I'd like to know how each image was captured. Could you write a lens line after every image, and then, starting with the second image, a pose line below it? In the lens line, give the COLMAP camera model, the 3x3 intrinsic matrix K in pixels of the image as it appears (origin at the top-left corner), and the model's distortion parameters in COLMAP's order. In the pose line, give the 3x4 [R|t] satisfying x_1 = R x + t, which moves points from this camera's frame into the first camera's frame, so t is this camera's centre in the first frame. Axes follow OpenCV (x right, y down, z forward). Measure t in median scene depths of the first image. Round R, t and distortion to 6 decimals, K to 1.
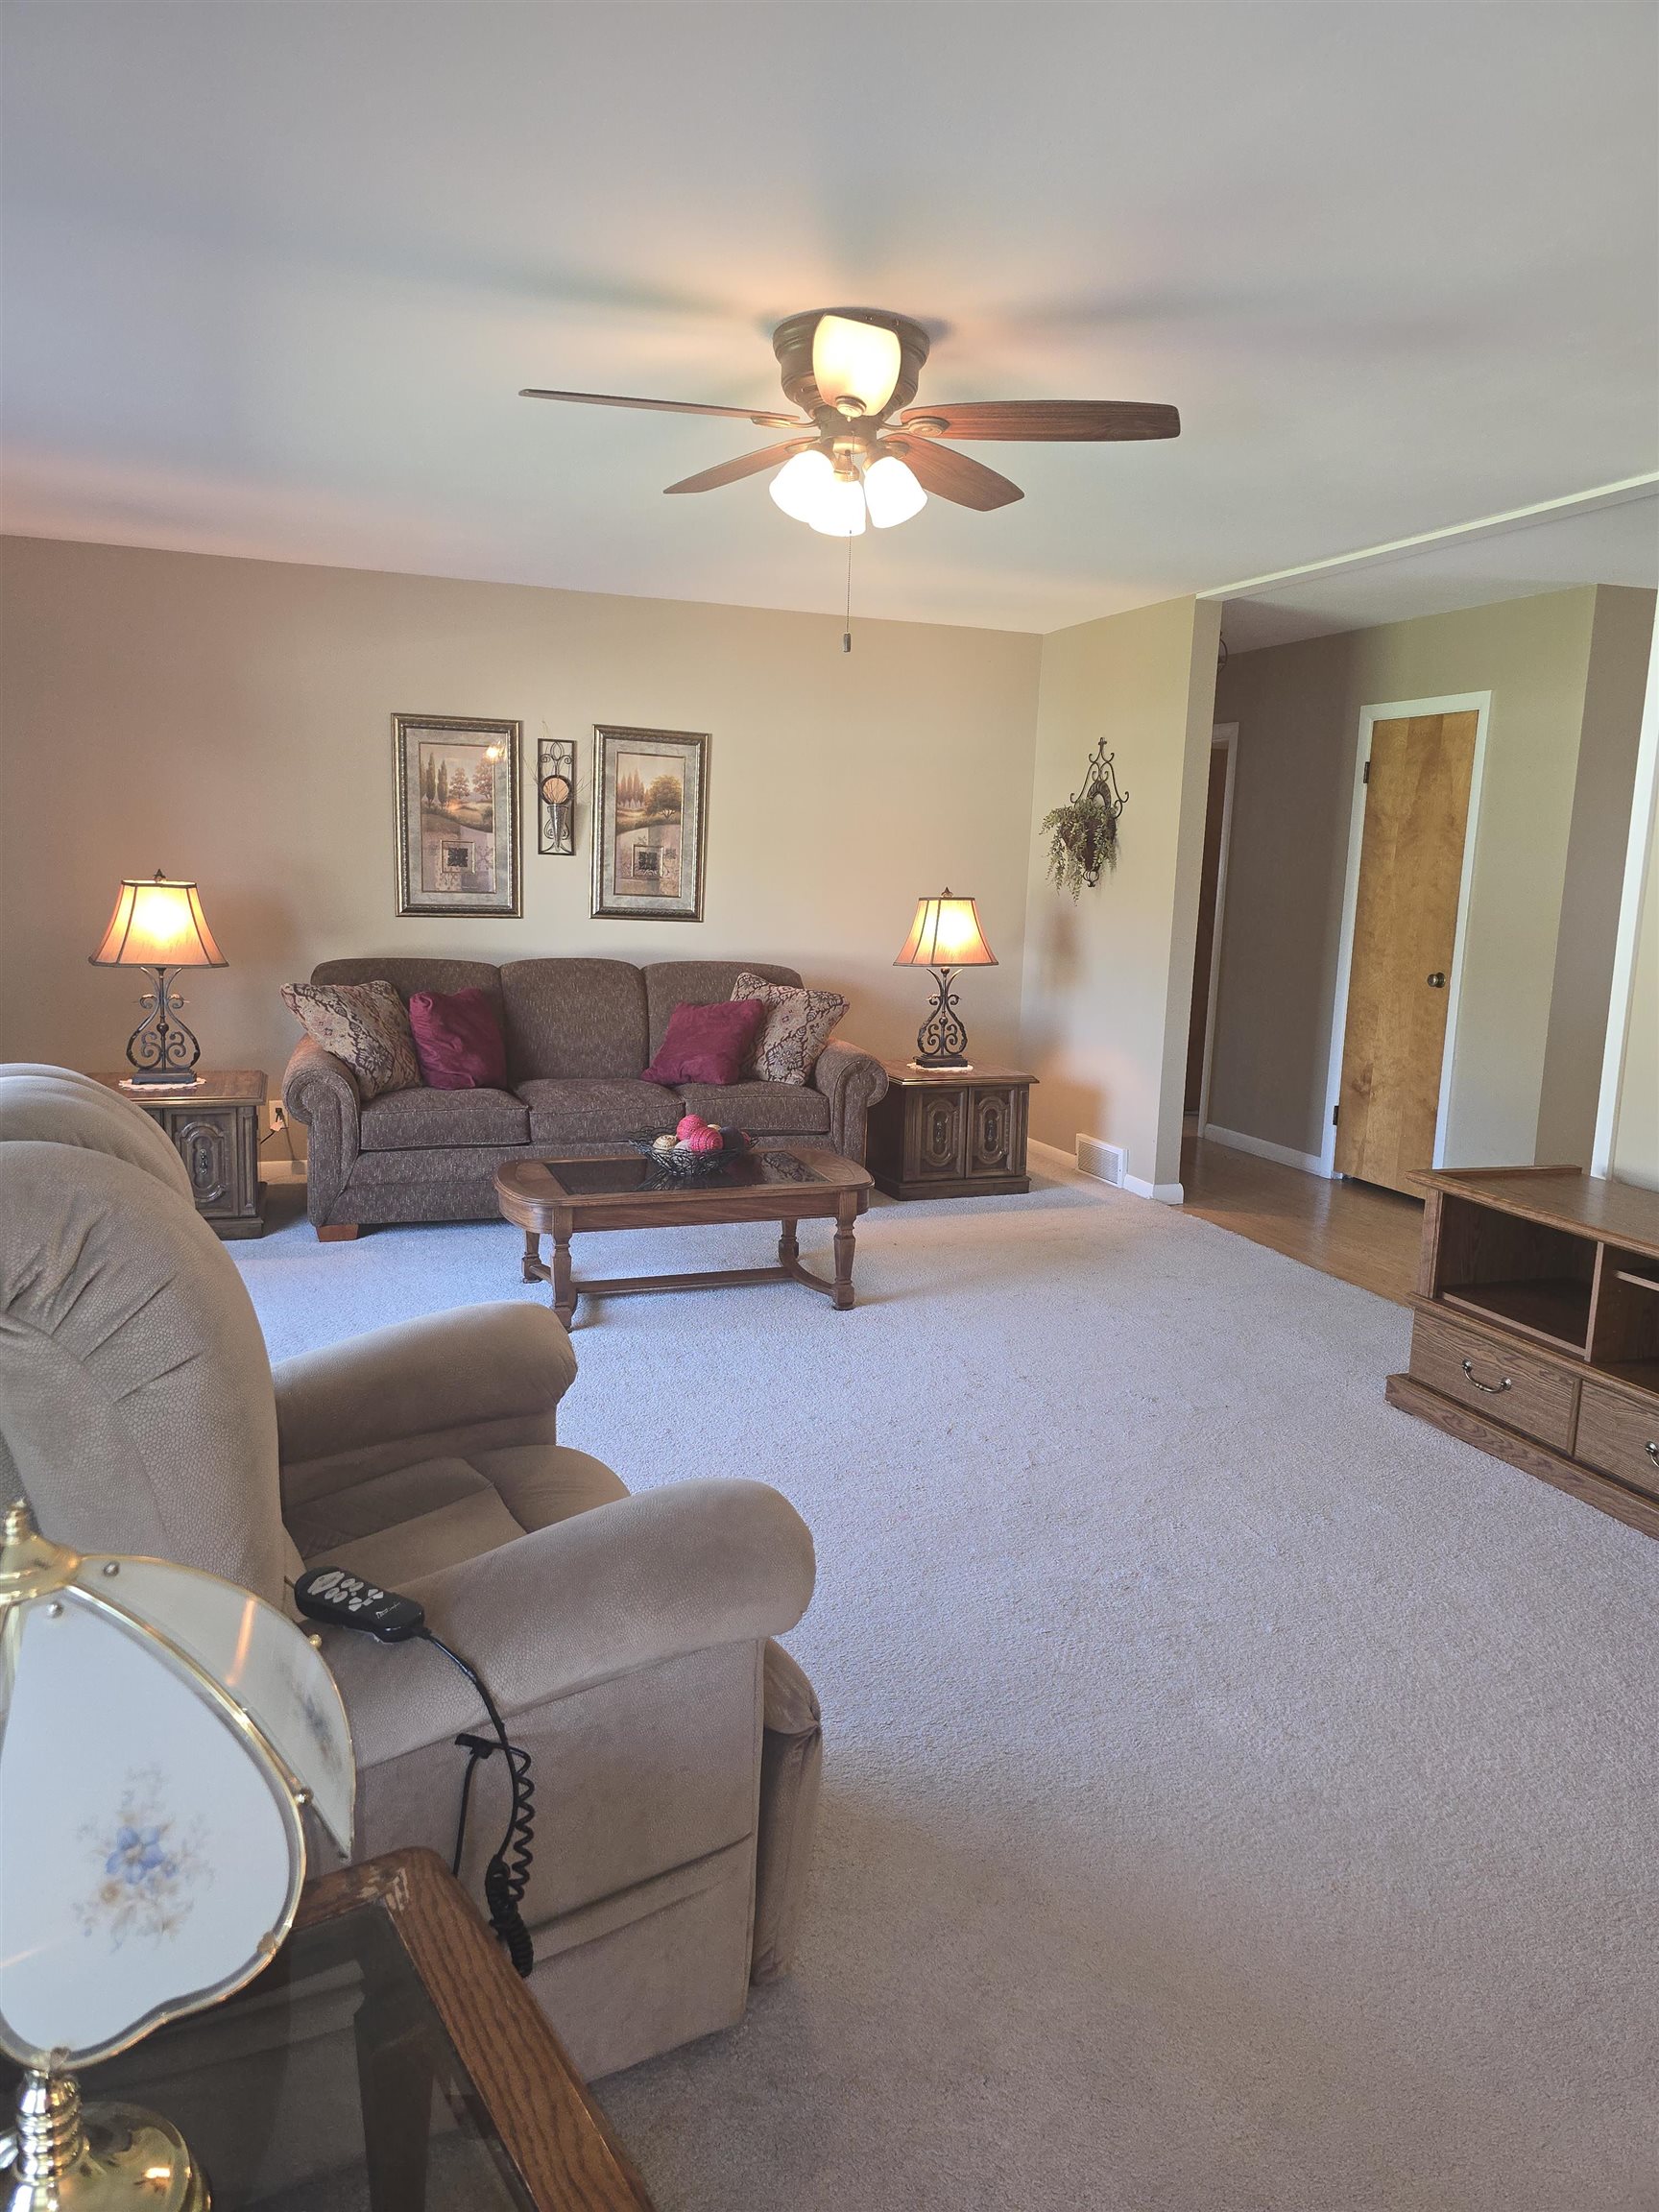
lens RADIAL K [[1484.7, 0, 839.0], [0, 1484.7, 1090.9], [0, 0, 1]] dist [0.039270, -0.033509]
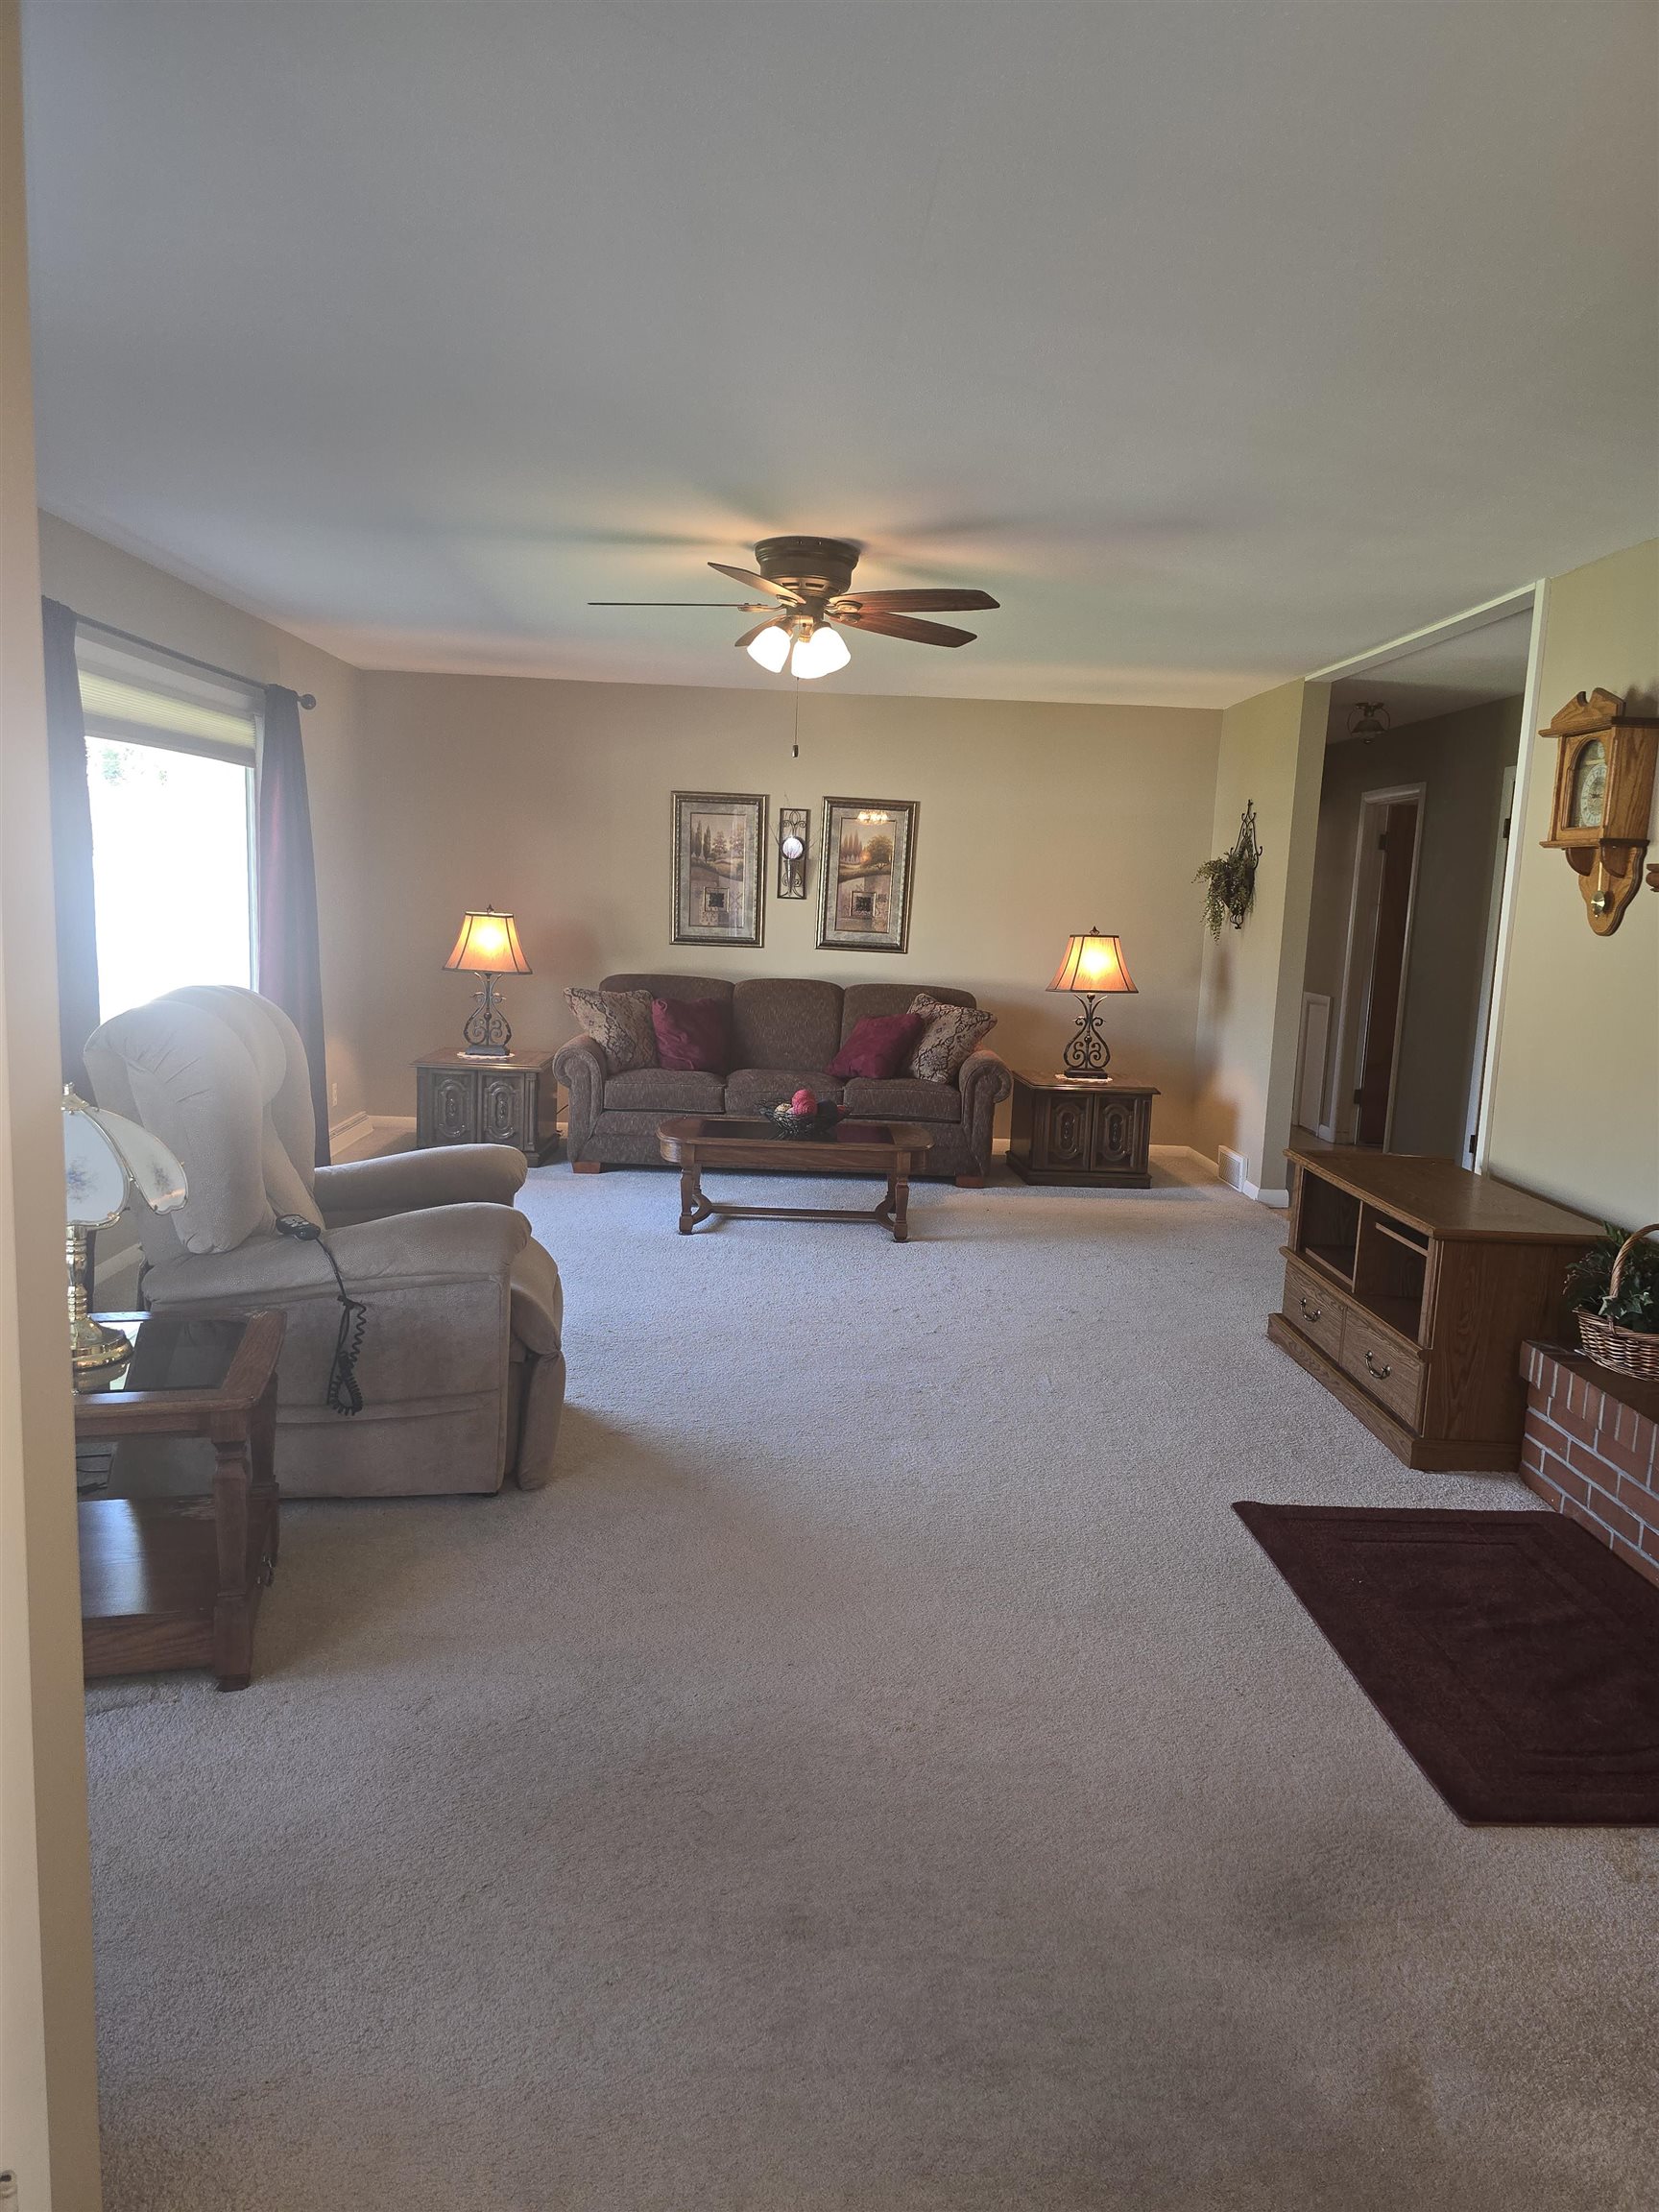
lens RADIAL K [[1484.7, 0, 824.1], [0, 1484.7, 1115.0], [0, 0, 1]] dist [0.039270, -0.033509]
pose [[0.943159, 0.054685, -0.327811, 0.274327], [-0.061424, 0.998059, -0.010232, 0.039813], [0.326615, 0.029786, 0.944688, -0.198812]]
